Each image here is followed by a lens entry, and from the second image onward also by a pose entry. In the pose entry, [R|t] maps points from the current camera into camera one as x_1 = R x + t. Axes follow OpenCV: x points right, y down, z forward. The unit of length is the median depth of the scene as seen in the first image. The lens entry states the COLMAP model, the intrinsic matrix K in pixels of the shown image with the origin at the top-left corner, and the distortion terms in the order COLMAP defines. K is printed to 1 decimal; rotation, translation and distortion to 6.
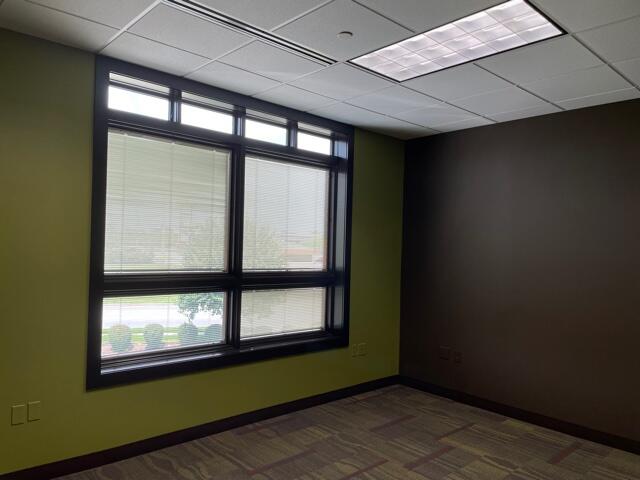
lens RADIAL K [[481.3, 0, 316.8], [0, 481.3, 241.4], [0, 0, 1]] dist [0.081096, -0.099670]
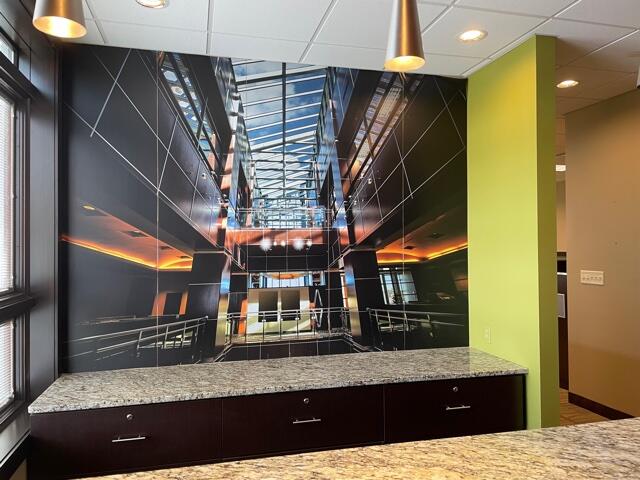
lens RADIAL K [[481.3, 0, 316.8], [0, 481.3, 241.4], [0, 0, 1]] dist [0.081096, -0.099670]
pose [[0.475943, -0.030158, 0.878959, -0.354578], [0.018271, 0.999535, 0.024402, -0.001348], [-0.879286, 0.004445, 0.476273, 0.518174]]
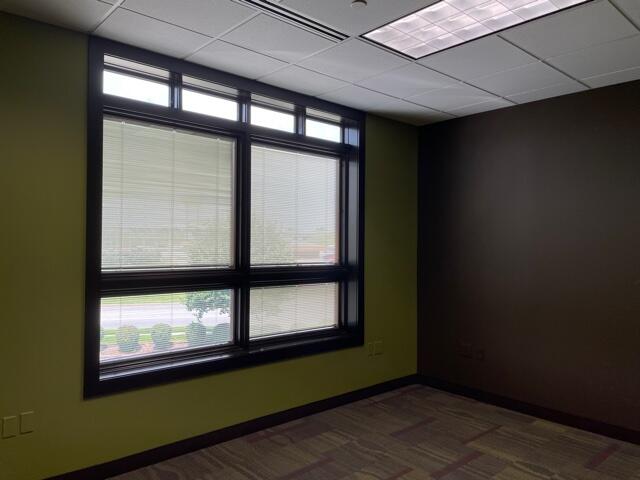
lens RADIAL K [[479.8, 0, 317.7], [0, 479.8, 234.6], [0, 0, 1]] dist [0.071051, -0.090351]
pose [[0.999750, -0.019518, -0.010949, -0.011874], [0.019427, 0.999776, -0.008357, 0.009814], [0.011109, 0.008142, 0.999905, 0.066913]]
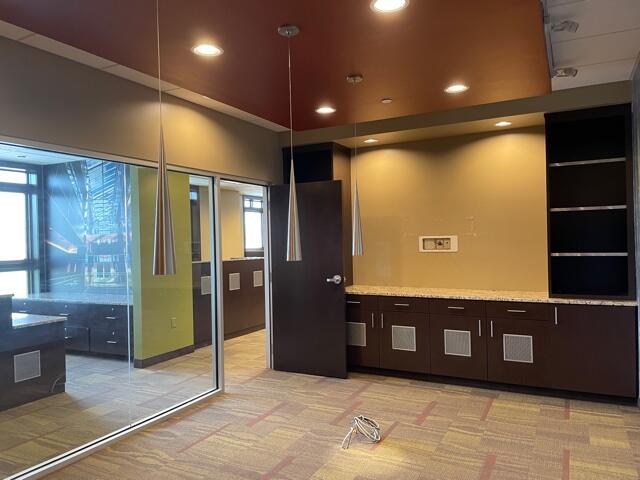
lens RADIAL K [[481.3, 0, 316.8], [0, 481.3, 241.4], [0, 0, 1]] dist [0.081096, -0.099670]
pose [[0.938287, -0.056015, 0.341290, 0.419631], [0.053317, 0.998428, 0.017288, 0.029874], [-0.341722, 0.001975, 0.939799, -0.901193]]
